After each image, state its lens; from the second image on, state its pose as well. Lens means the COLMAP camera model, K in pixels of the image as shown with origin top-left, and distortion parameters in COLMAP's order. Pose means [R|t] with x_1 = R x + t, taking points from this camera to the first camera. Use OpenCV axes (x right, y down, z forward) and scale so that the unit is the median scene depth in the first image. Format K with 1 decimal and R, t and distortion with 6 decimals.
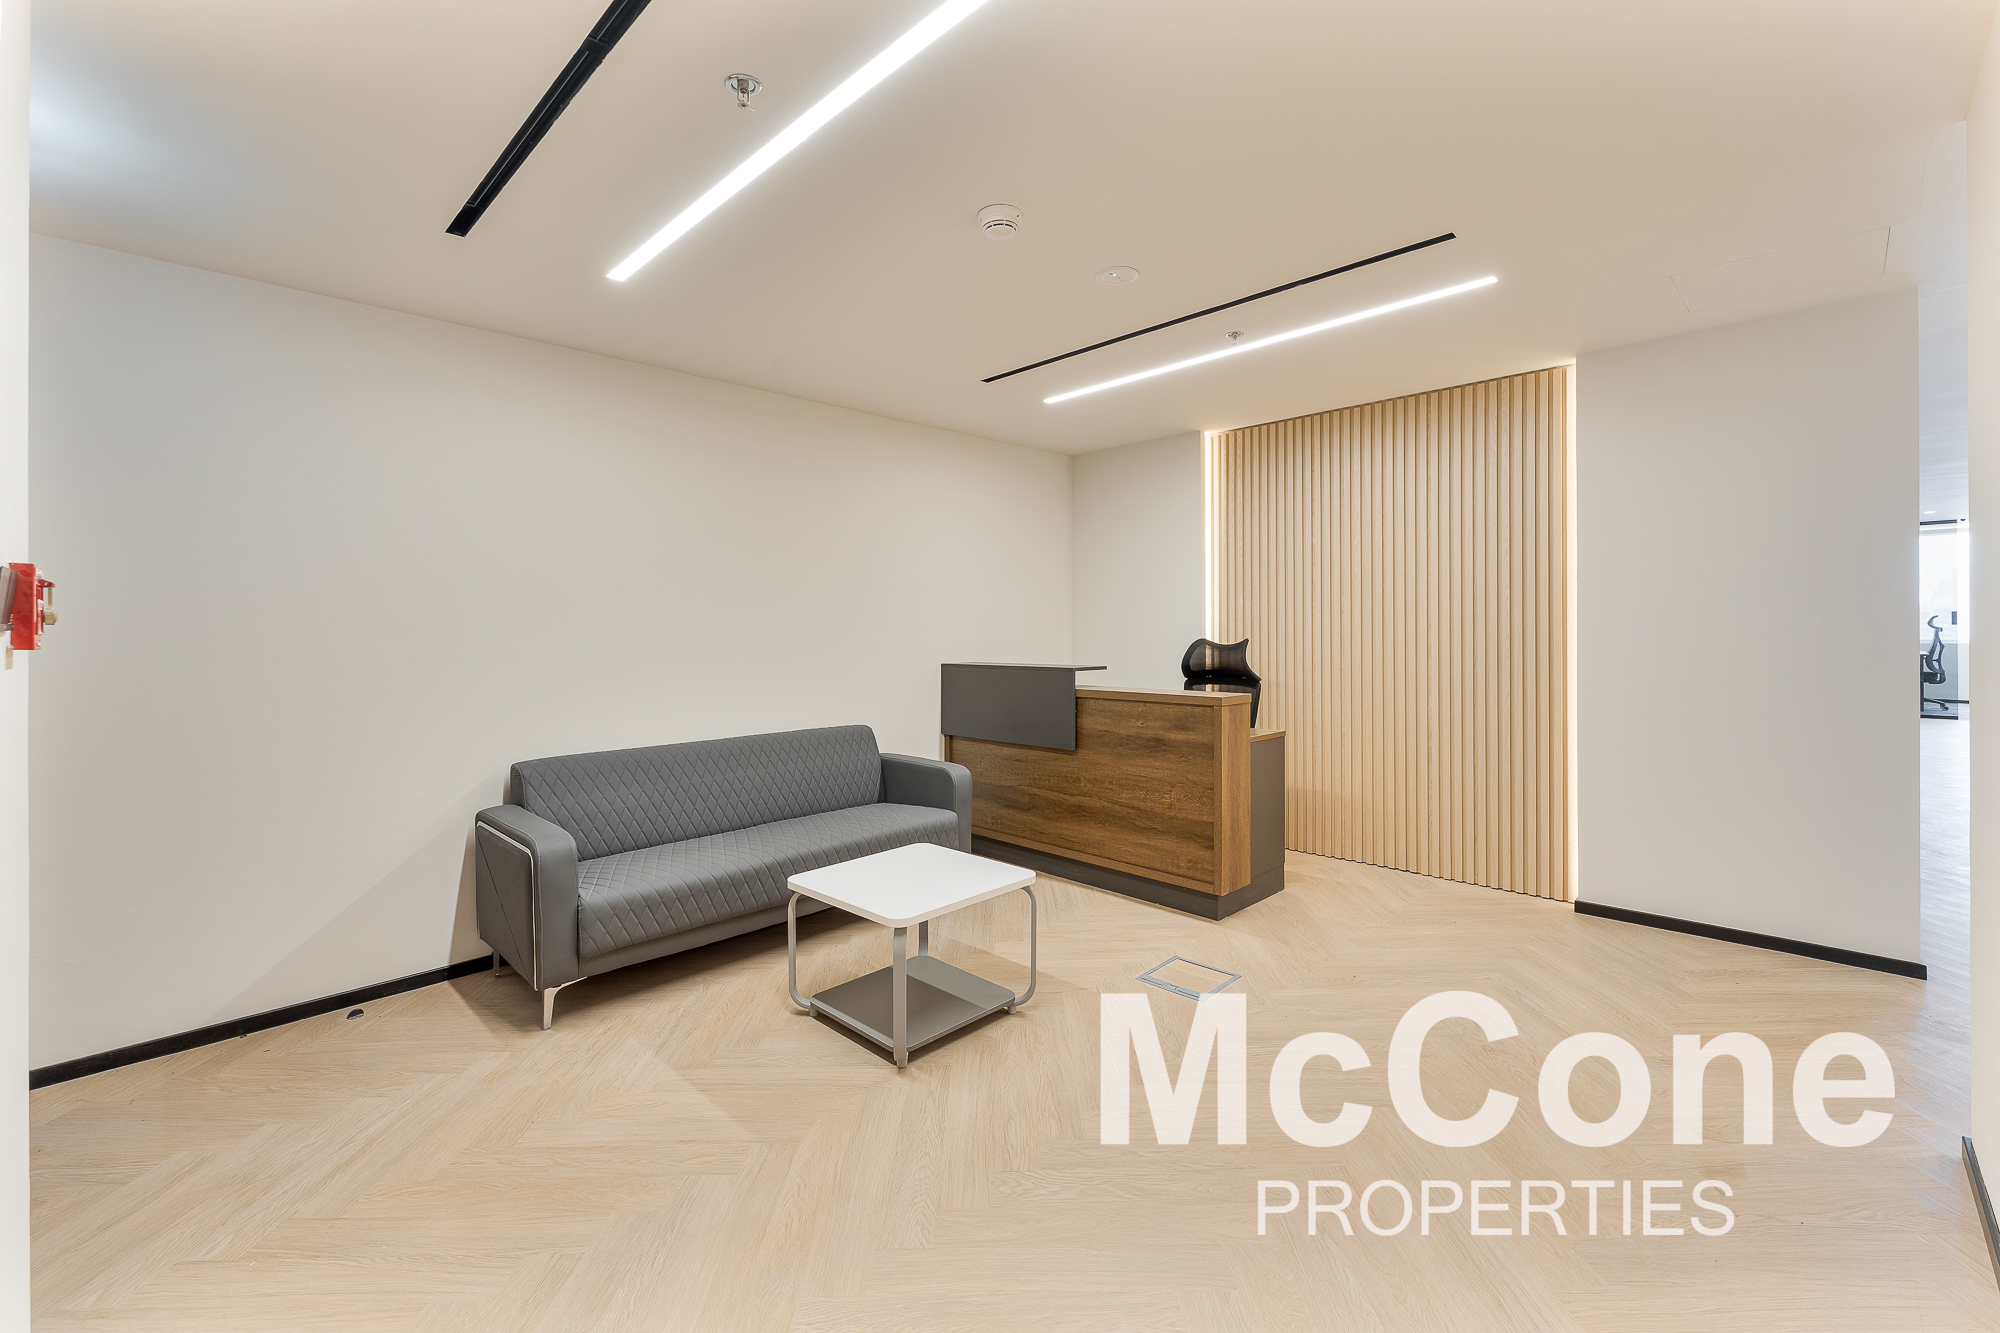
lens RADIAL K [[830.7, 0, 999.5], [0, 830.7, 625.4], [0, 0, 1]] dist [0.000386, -0.000080]
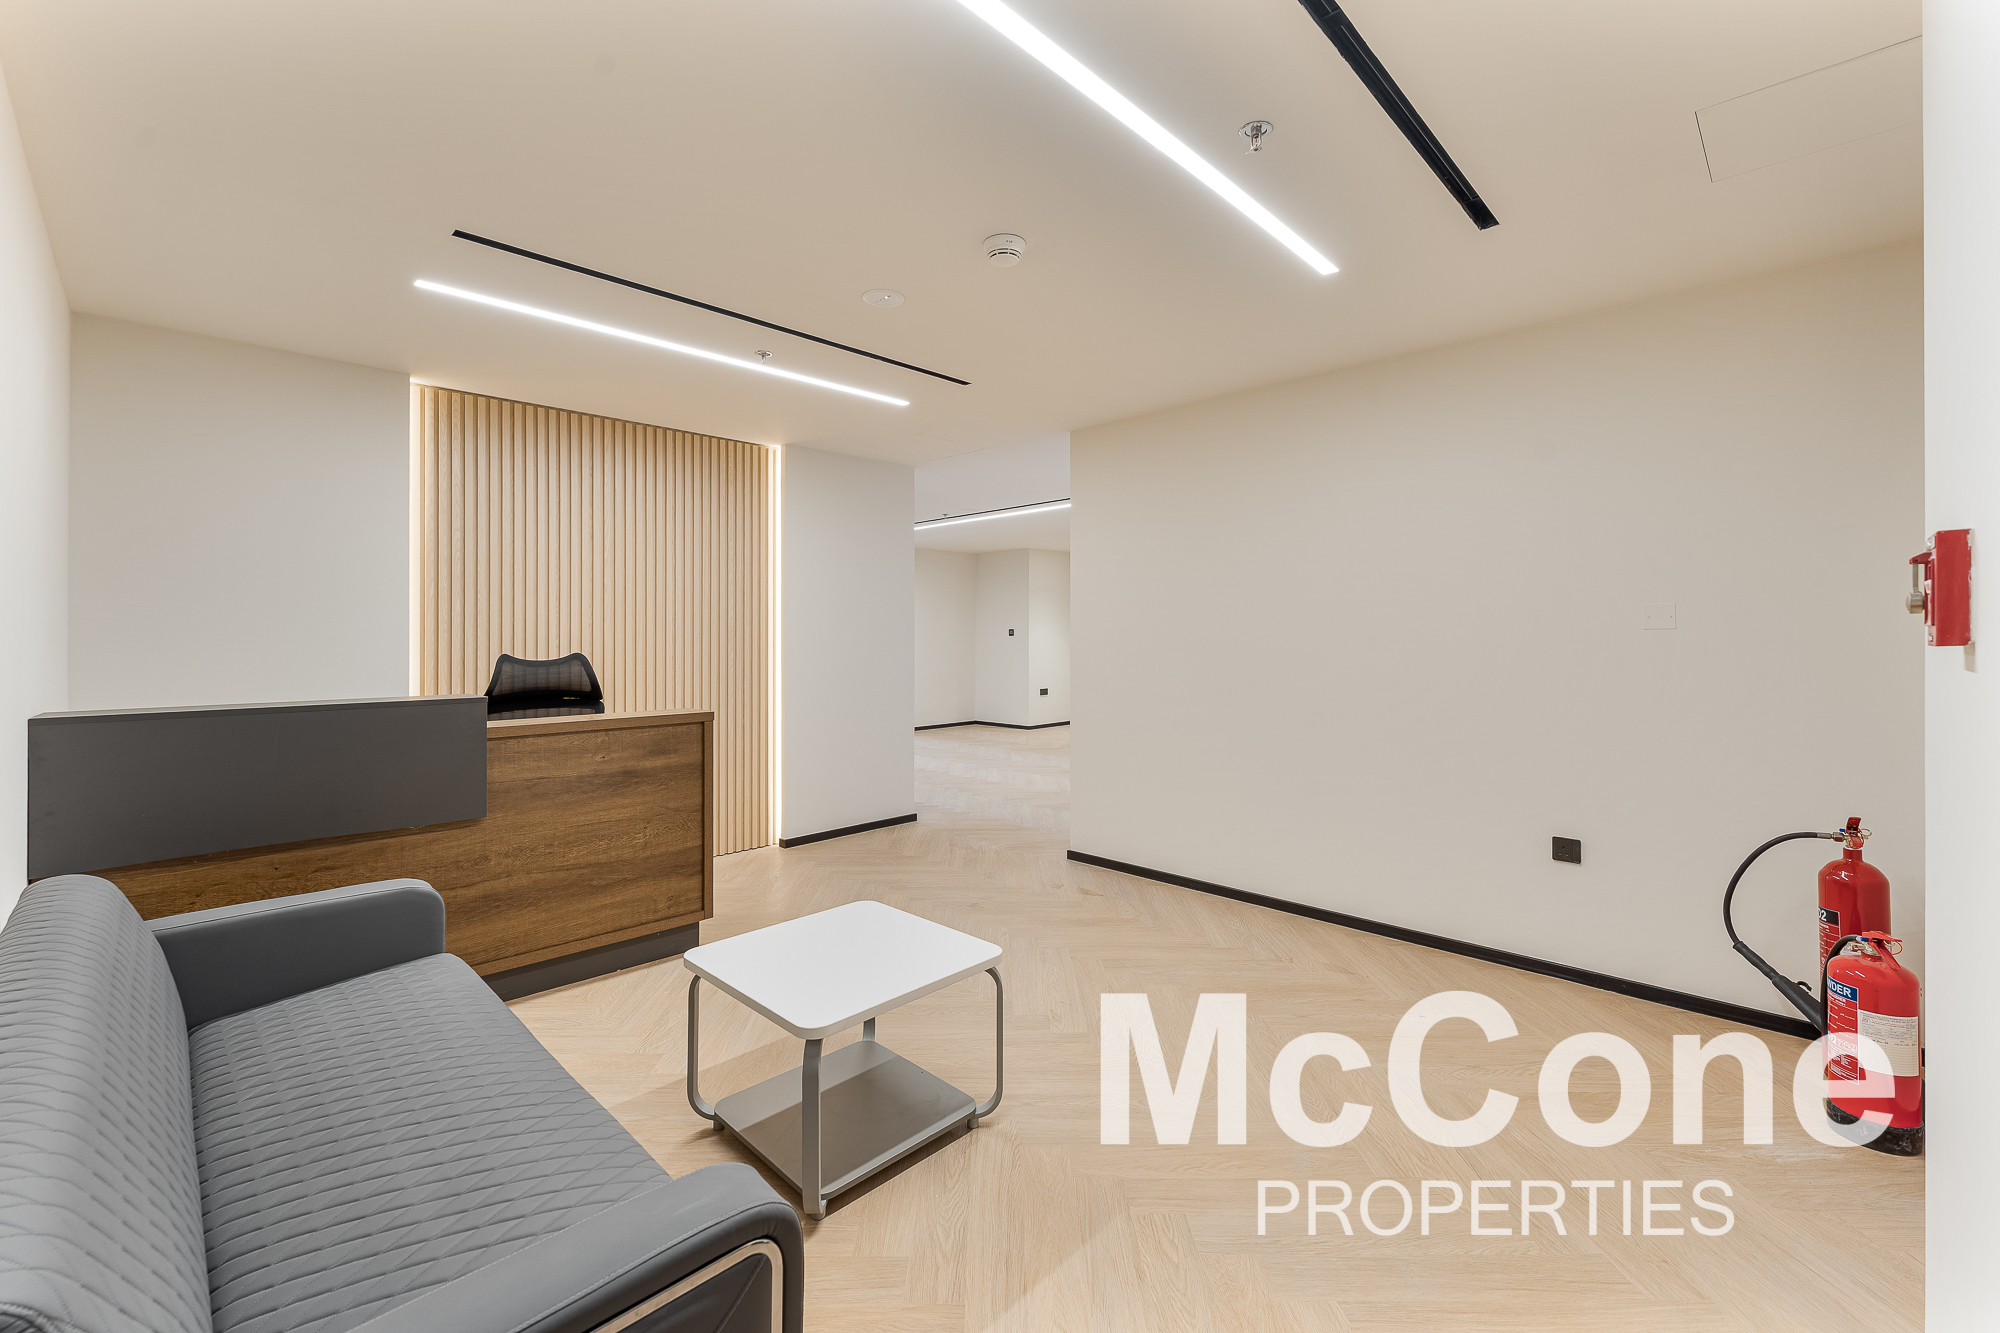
lens RADIAL K [[820.1, 0, 999.6], [0, 820.1, 643.1], [0, 0, 1]] dist [0.000243, 0.000011]
pose [[-0.003720, 0.003291, 0.999988, -0.632290], [0.000635, 0.999994, -0.003289, 0.009511], [-0.999993, 0.000623, -0.003722, 0.616519]]
